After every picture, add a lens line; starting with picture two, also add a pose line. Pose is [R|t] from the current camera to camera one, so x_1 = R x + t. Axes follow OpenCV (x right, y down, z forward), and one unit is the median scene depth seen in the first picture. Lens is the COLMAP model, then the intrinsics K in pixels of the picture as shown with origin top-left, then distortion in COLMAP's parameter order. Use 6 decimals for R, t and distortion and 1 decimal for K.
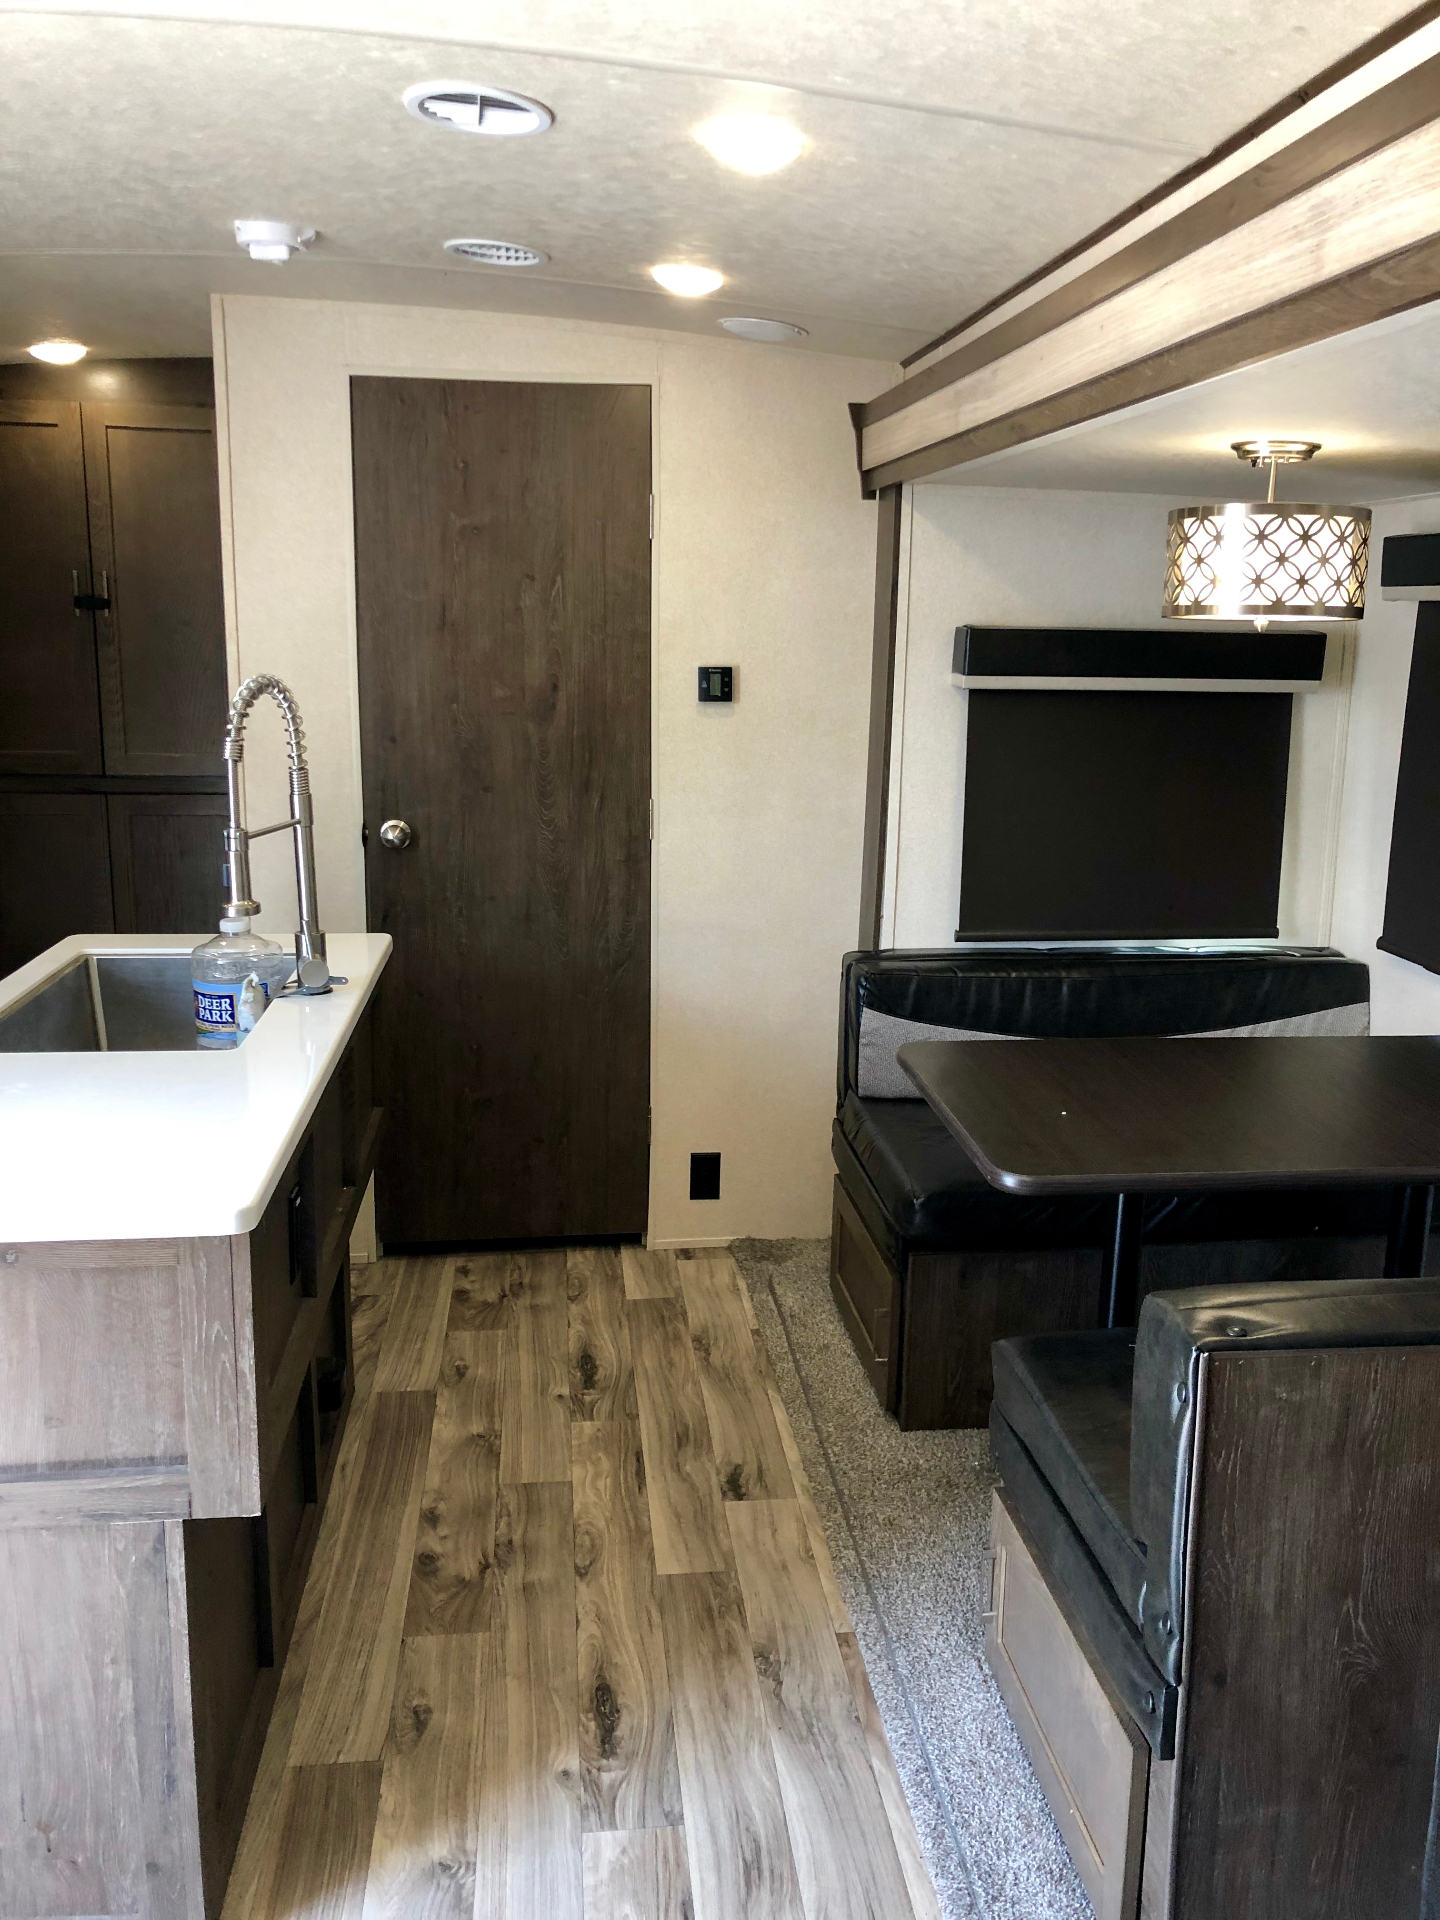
lens RADIAL K [[1599.5, 0, 772.8], [0, 1599.5, 929.2], [0, 0, 1]] dist [0.027367, -0.010088]
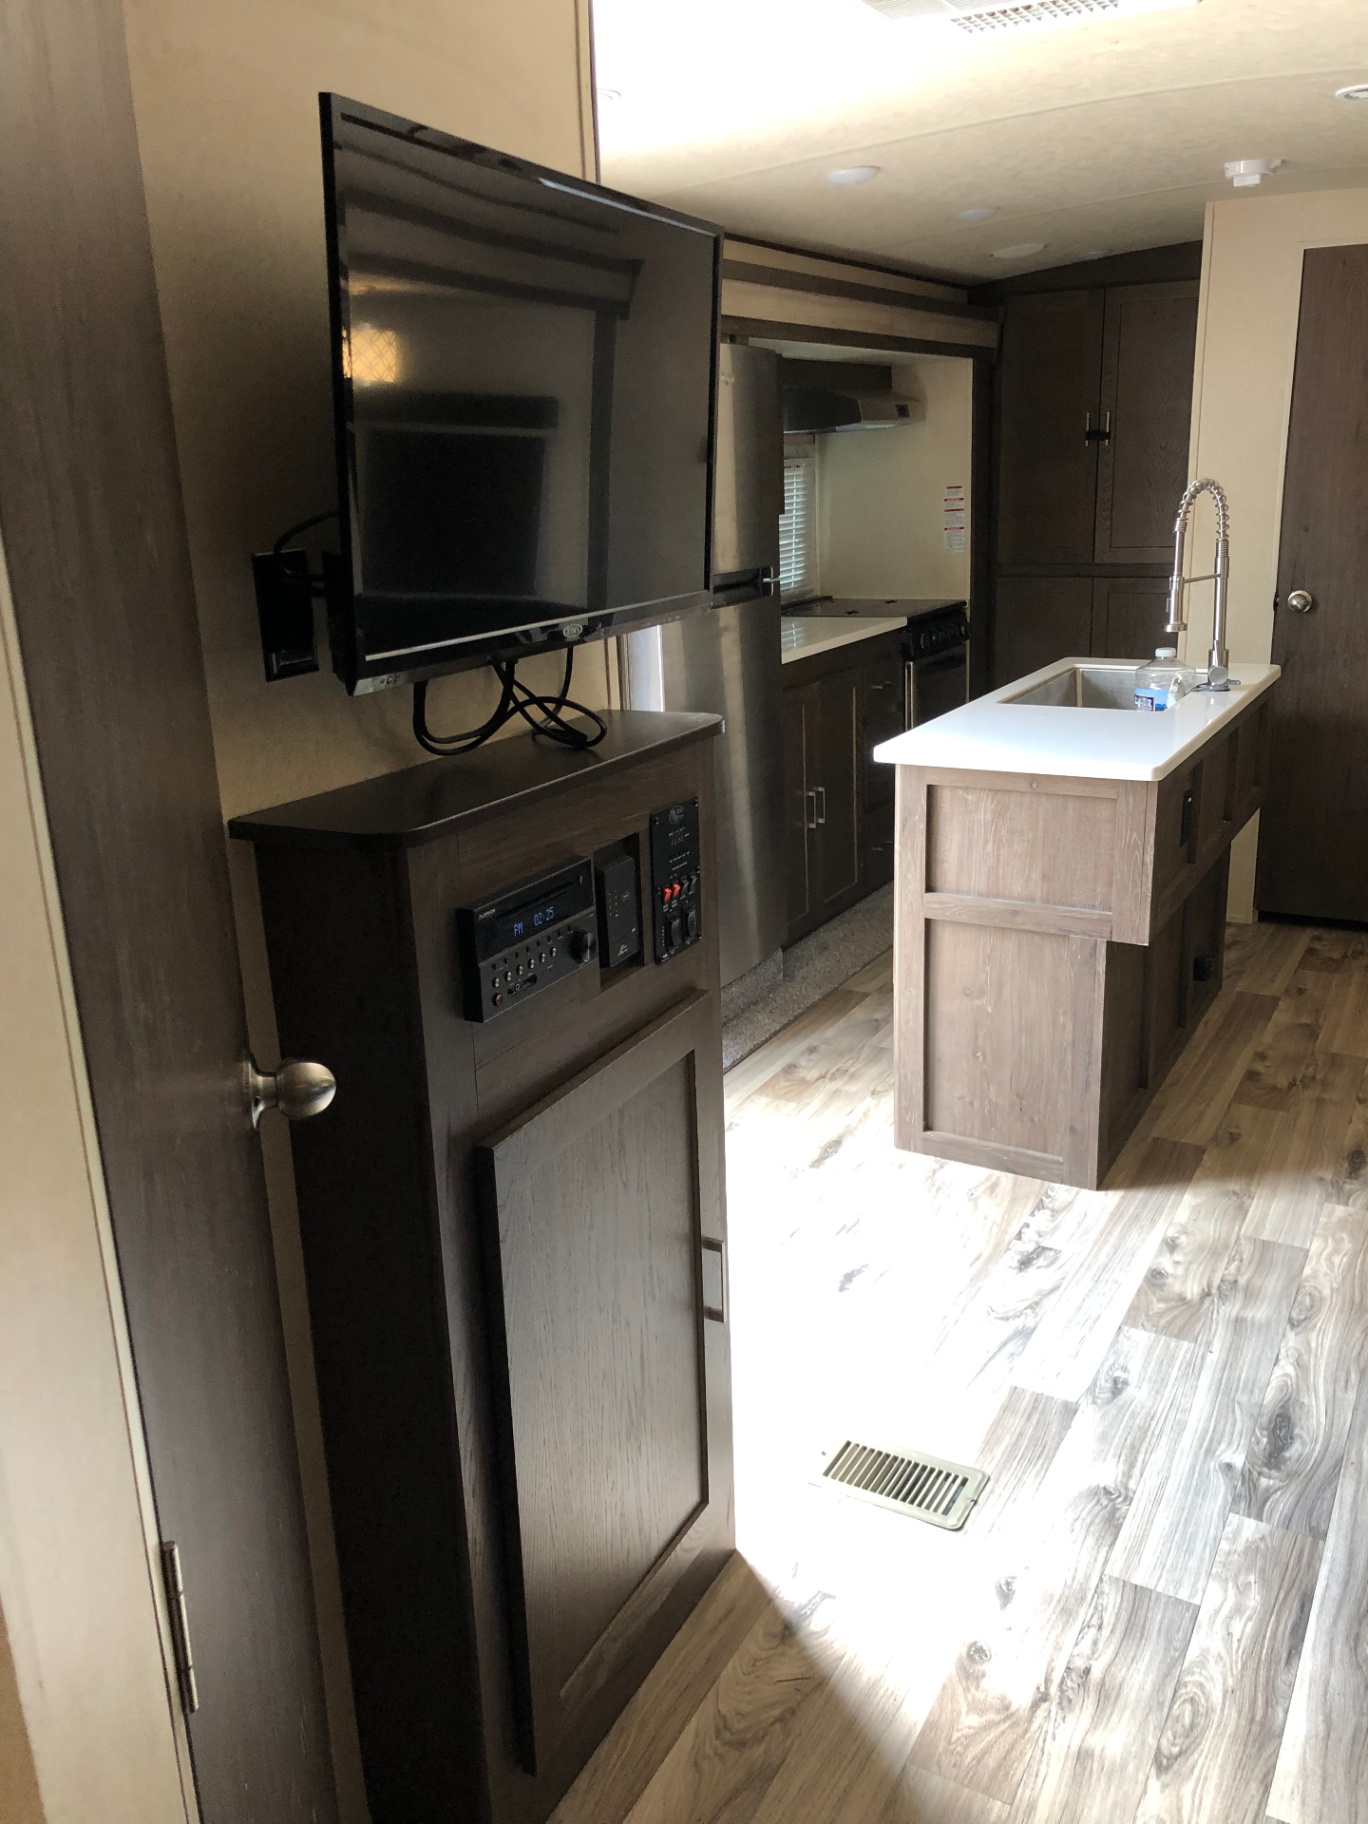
lens RADIAL K [[1483.9, 0, 678.8], [0, 1483.9, 876.4], [0, 0, 1]] dist [0.000489, -0.001340]
pose [[0.794671, 0.121294, -0.594799, 0.187159], [-0.066807, 0.991357, 0.112906, 0.102193], [0.603353, -0.049986, 0.795906, -0.490276]]
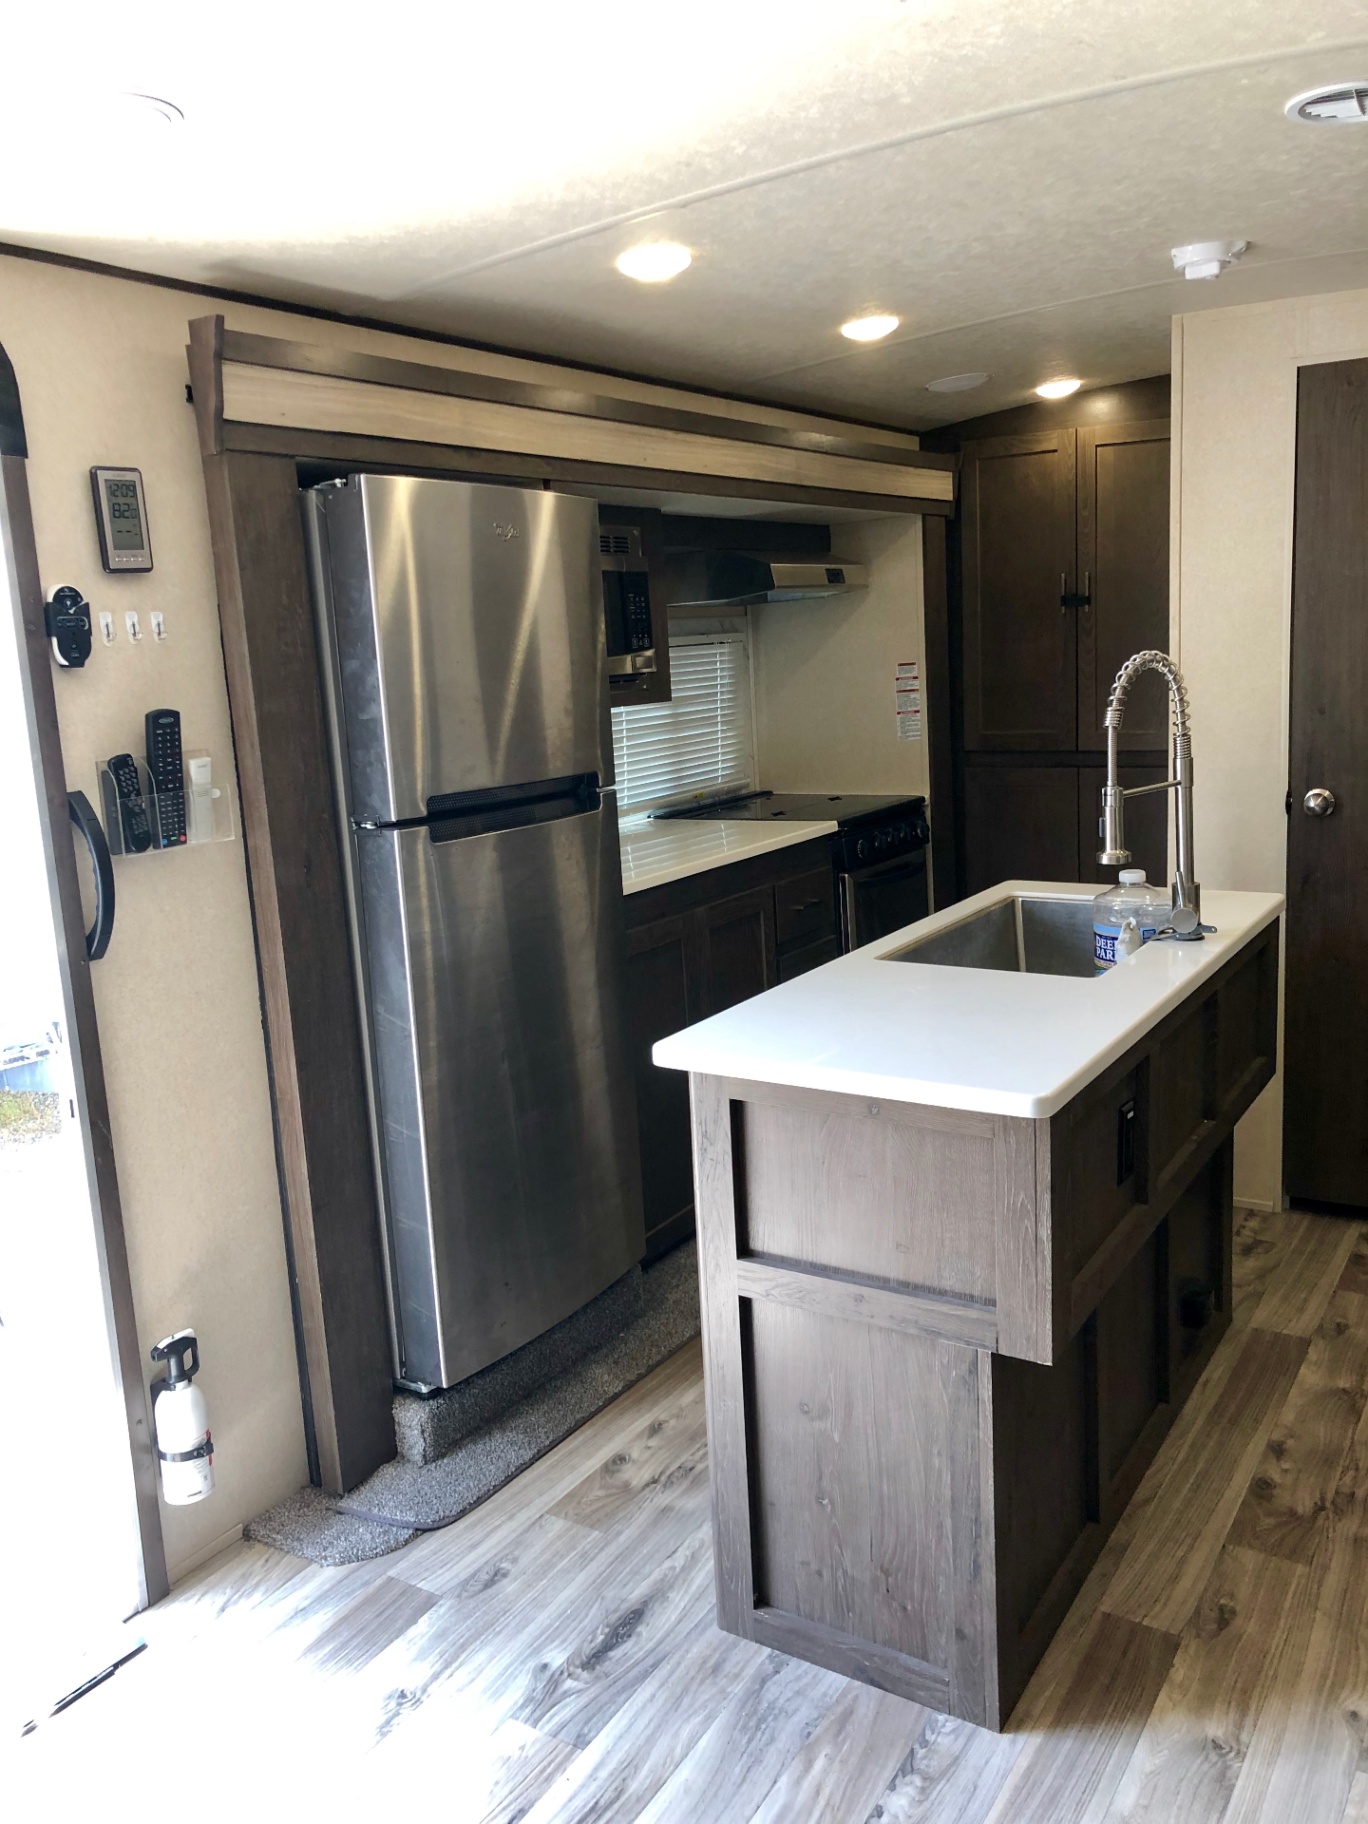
lens RADIAL K [[1521.5, 0, 690.9], [0, 1521.5, 886.4], [0, 0, 1]] dist [0.017006, -0.004385]
pose [[0.773928, 0.049824, -0.631311, 0.123923], [-0.057763, 0.998298, 0.007975, 0.017323], [0.630634, 0.030294, 0.775489, -0.028732]]
